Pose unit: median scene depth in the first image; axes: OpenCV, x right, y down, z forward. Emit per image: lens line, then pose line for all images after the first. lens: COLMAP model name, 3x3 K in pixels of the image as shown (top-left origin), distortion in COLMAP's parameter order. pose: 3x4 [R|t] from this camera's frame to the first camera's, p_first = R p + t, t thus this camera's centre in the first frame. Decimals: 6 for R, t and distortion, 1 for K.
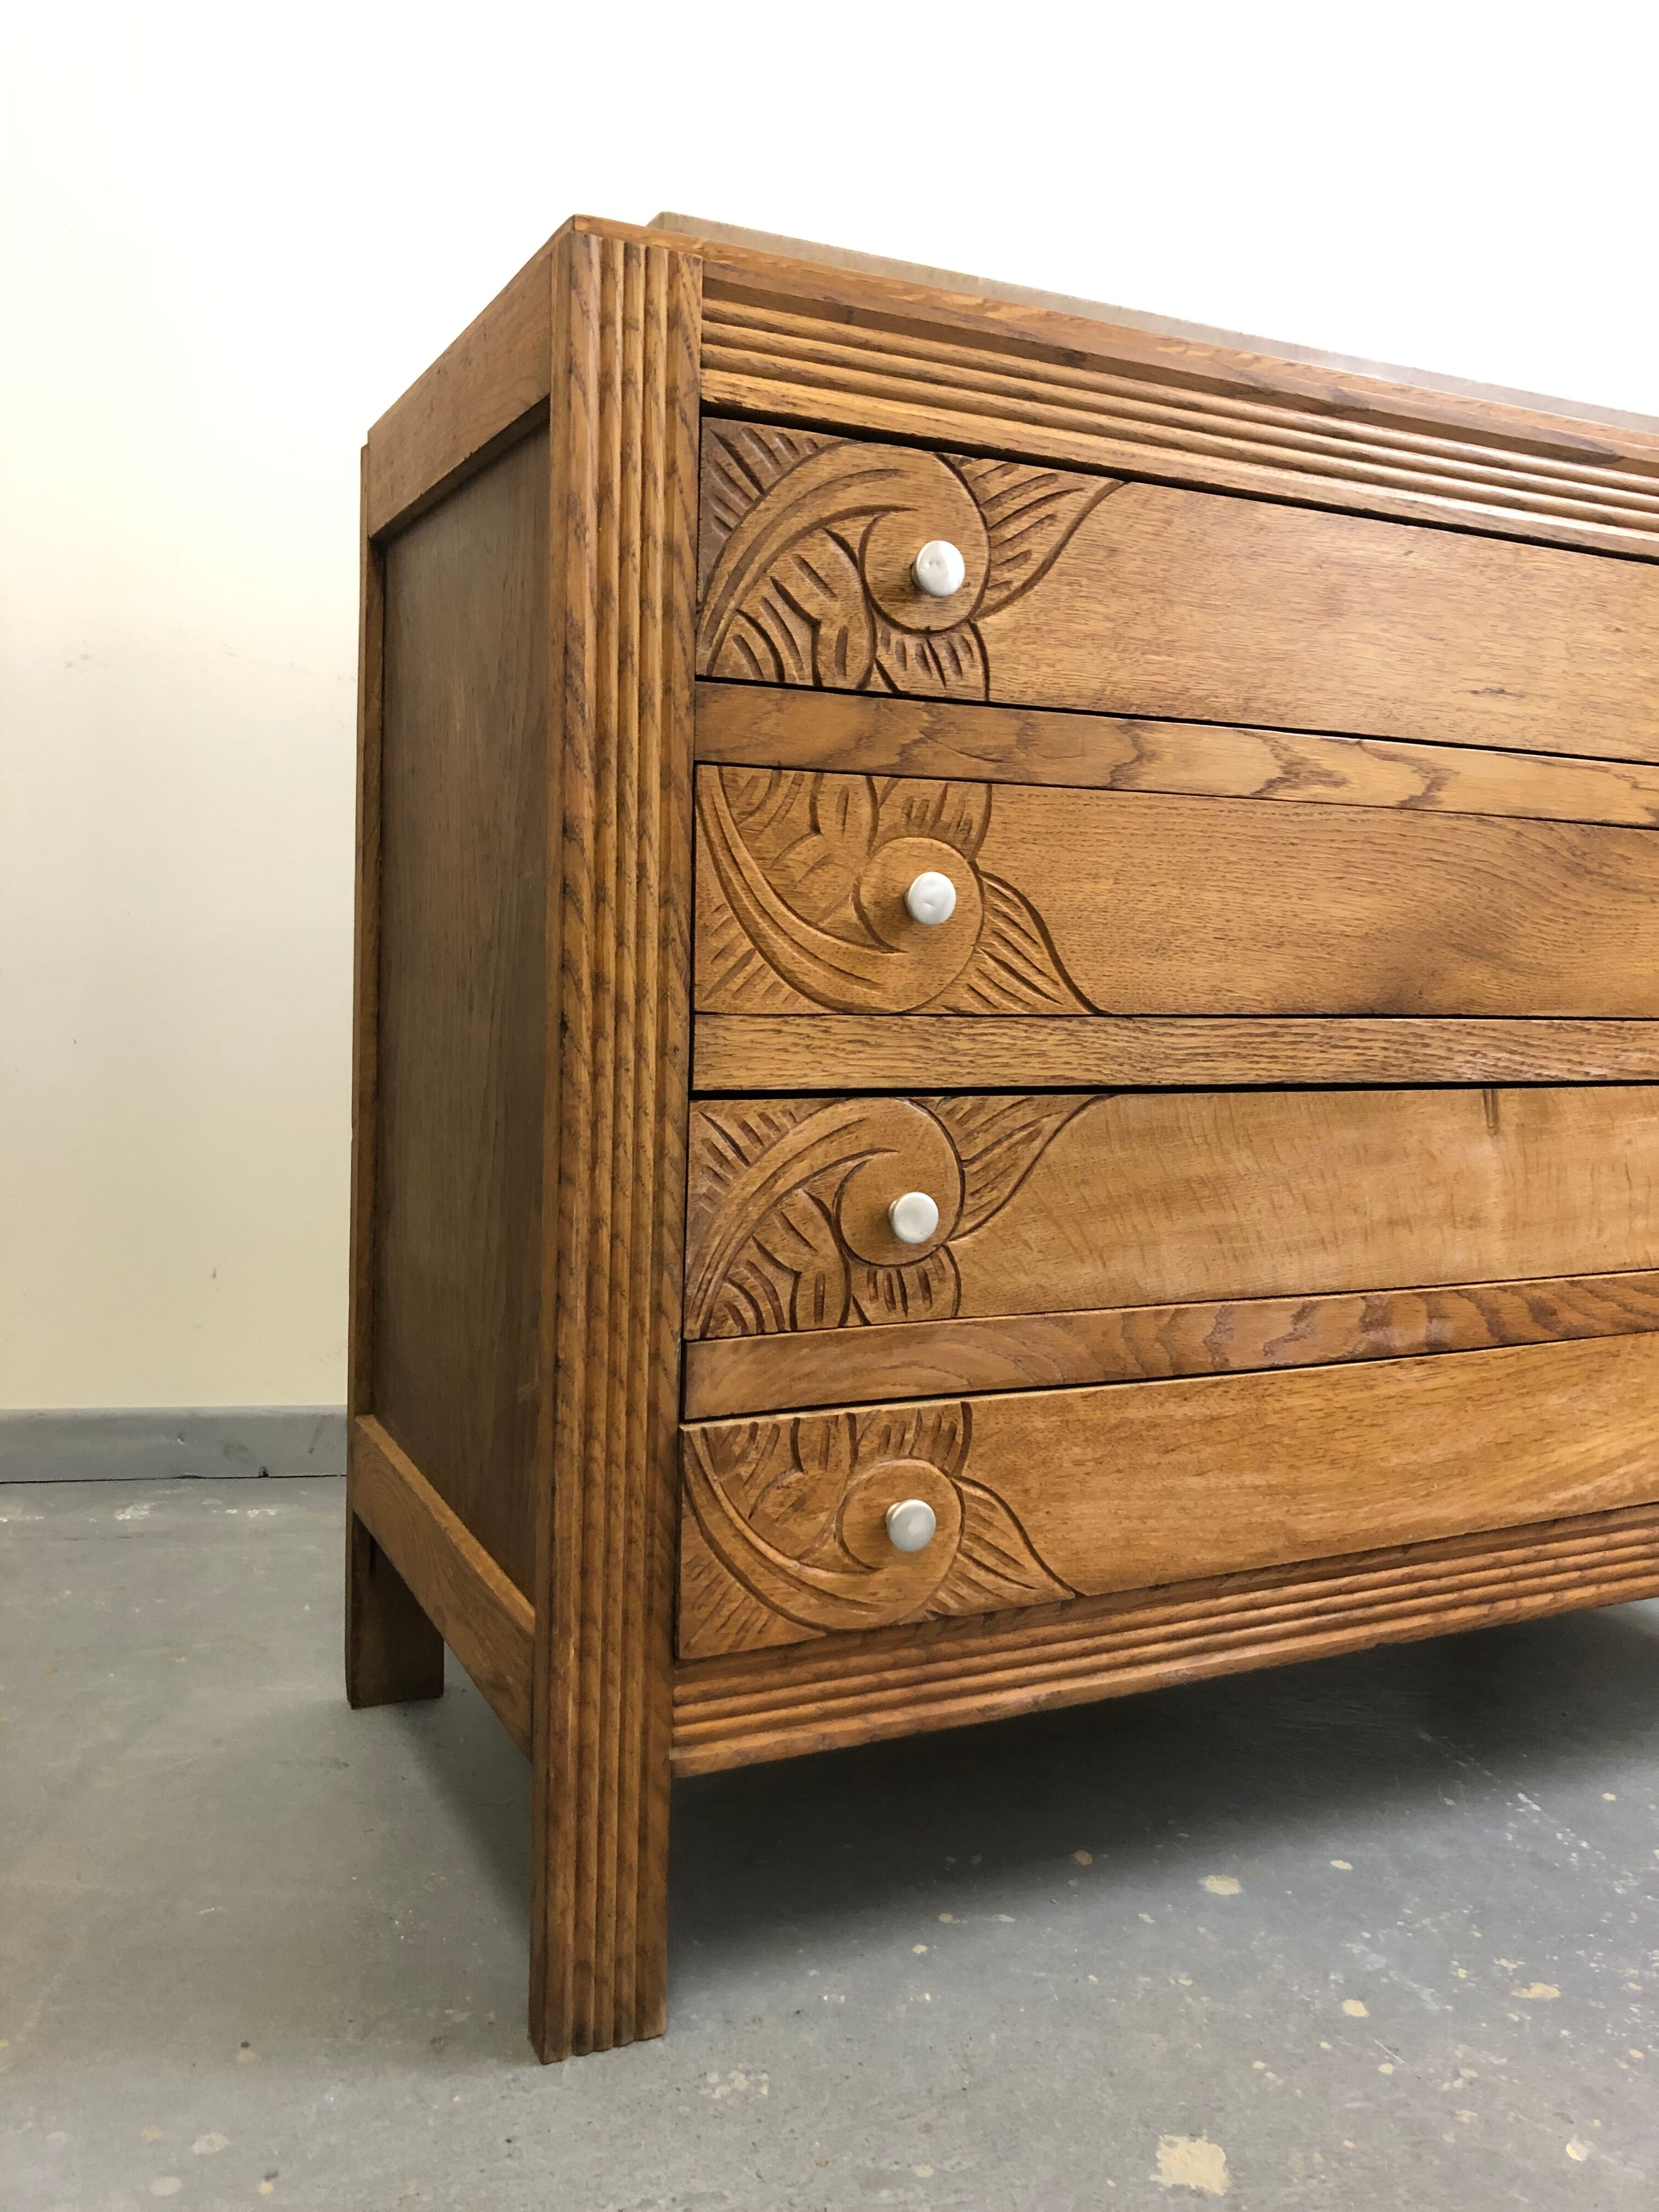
lens RADIAL K [[1799.6, 0, 825.8], [0, 1799.6, 1131.7], [0, 0, 1]] dist [0.033281, -0.045090]
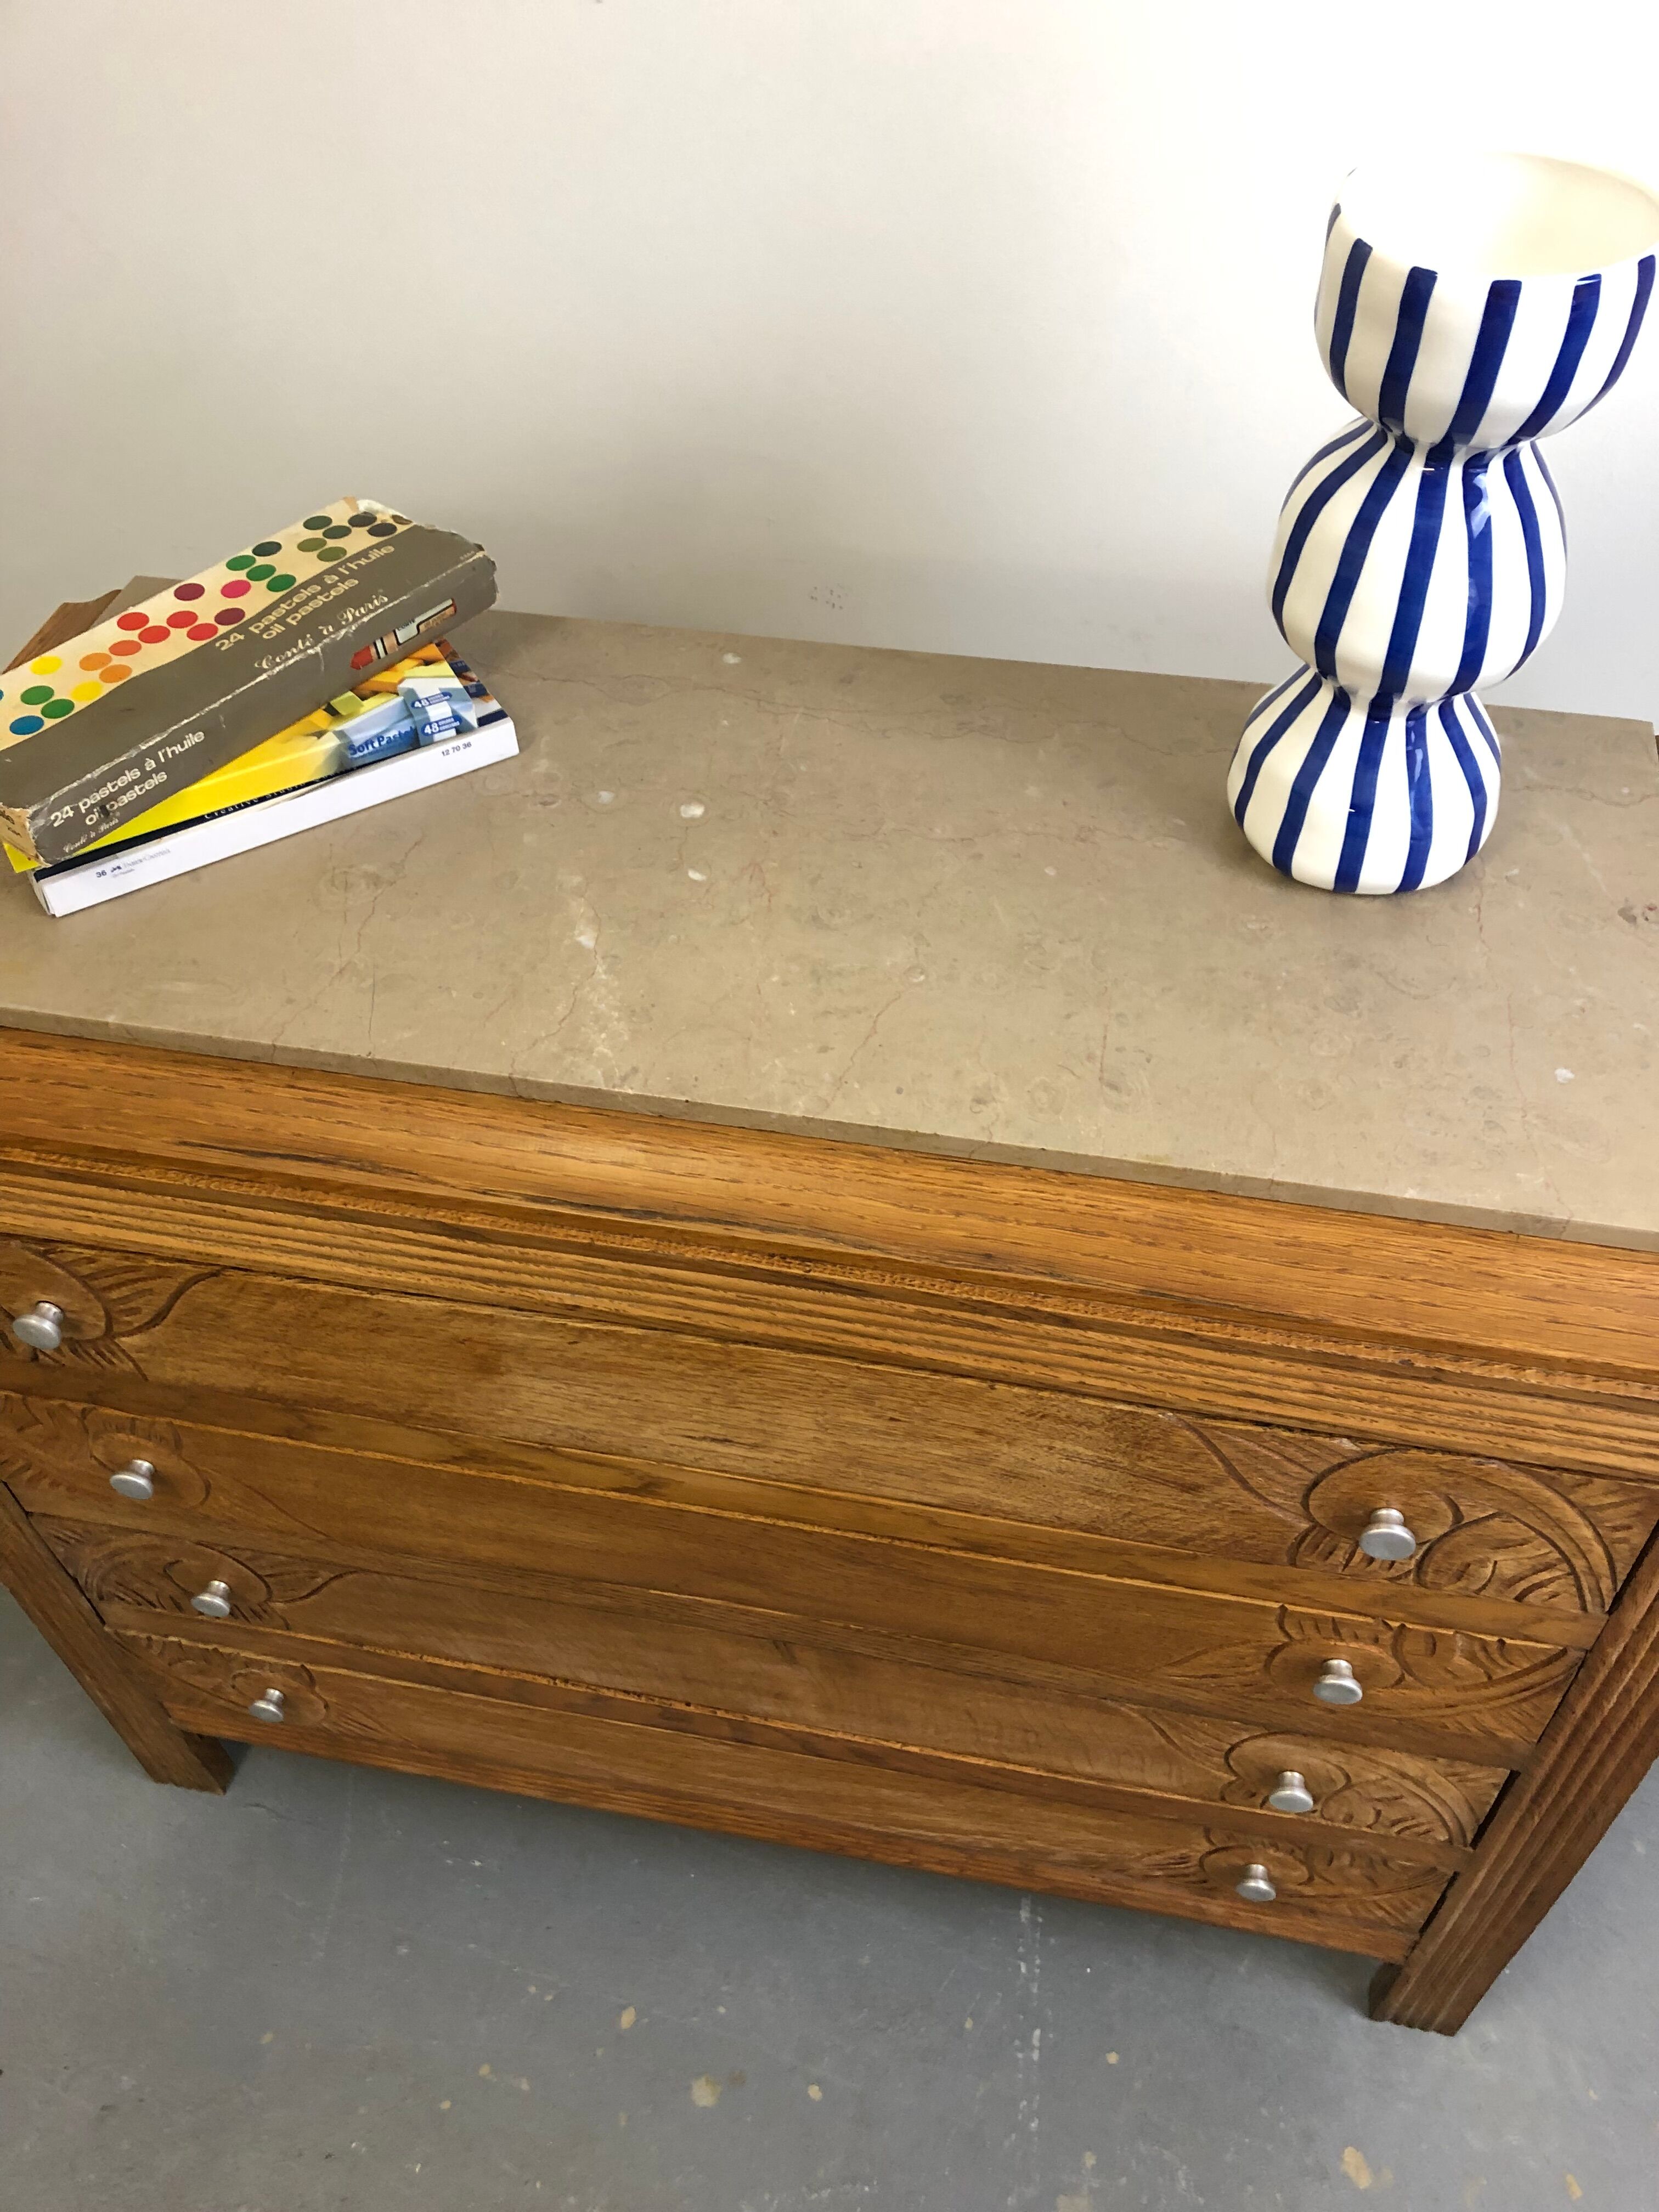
lens RADIAL K [[1799.6, 0, 855.5], [0, 1799.6, 1110.6], [0, 0, 1]] dist [0.033281, -0.045090]
pose [[0.806273, 0.403314, -0.432737, 0.830398], [-0.016905, 0.746950, 0.664666, -1.074627], [0.591302, -0.528587, 0.609063, 0.631419]]
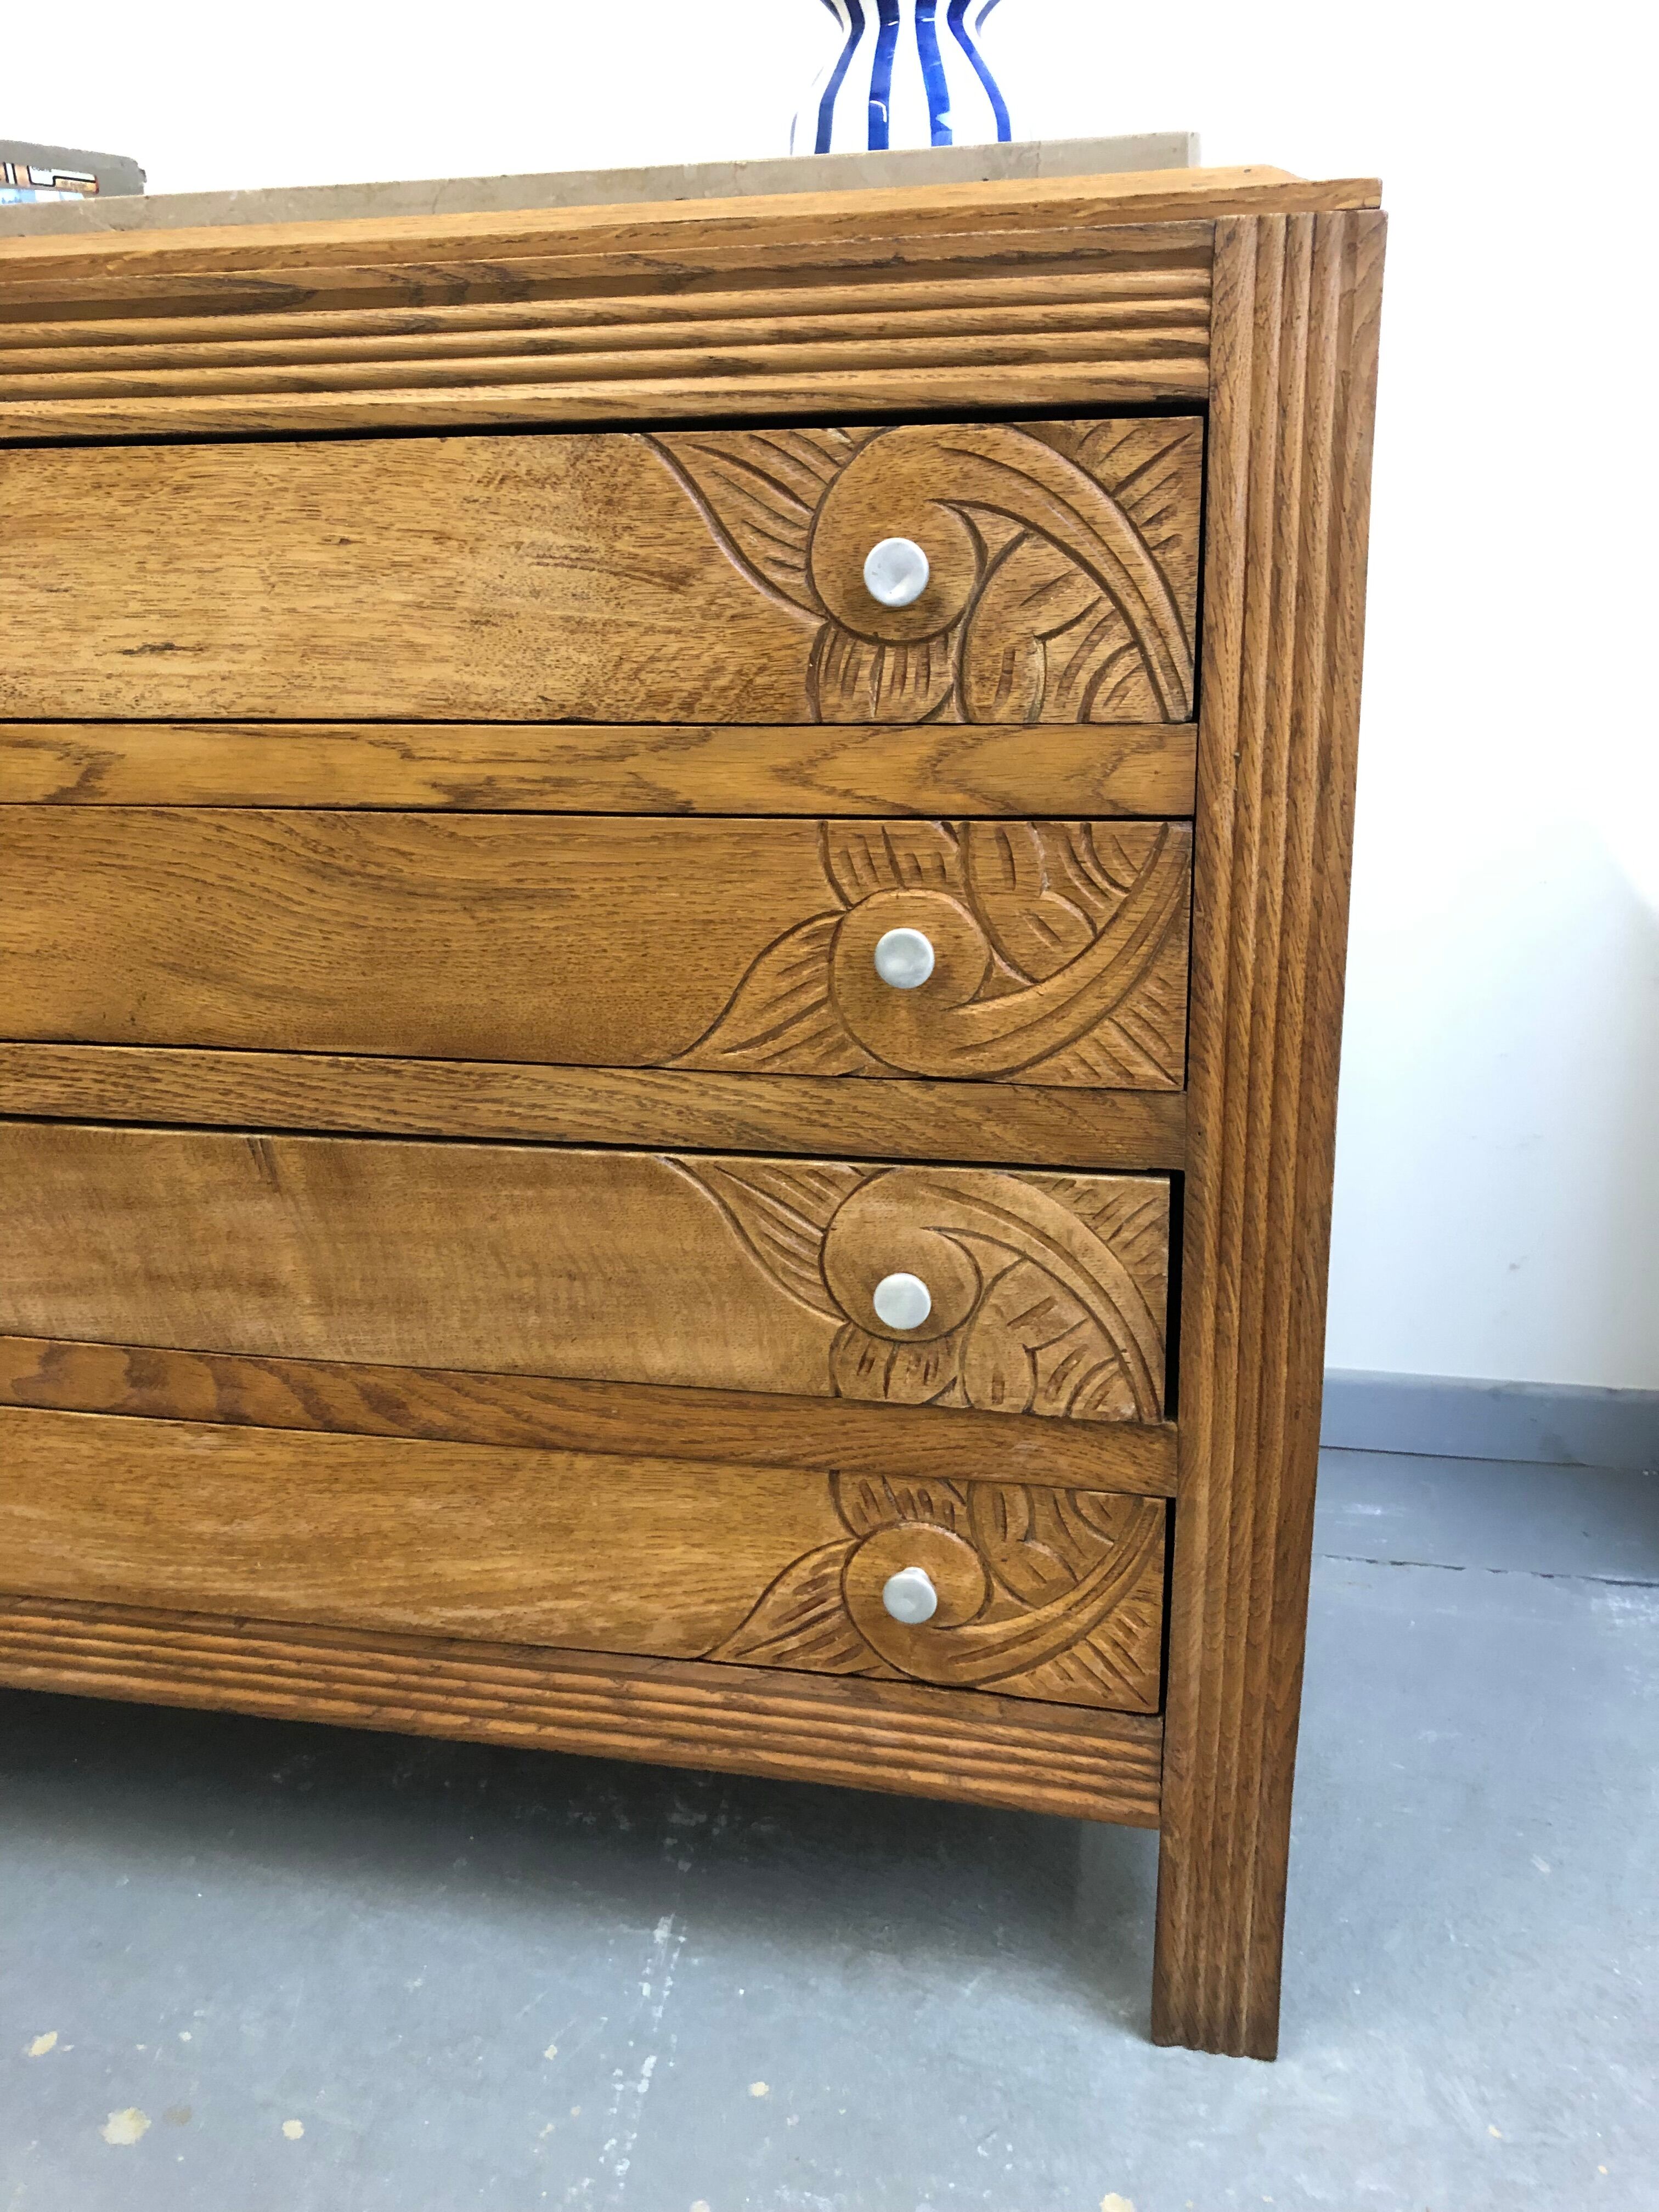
lens RADIAL K [[1799.6, 0, 836.7], [0, 1799.6, 1104.0], [0, 0, 1]] dist [0.033281, -0.045090]
pose [[0.799741, 0.139143, -0.583998, 1.195131], [-0.022748, 0.979095, 0.202126, -0.236618], [0.599914, -0.148363, 0.786188, 0.588601]]
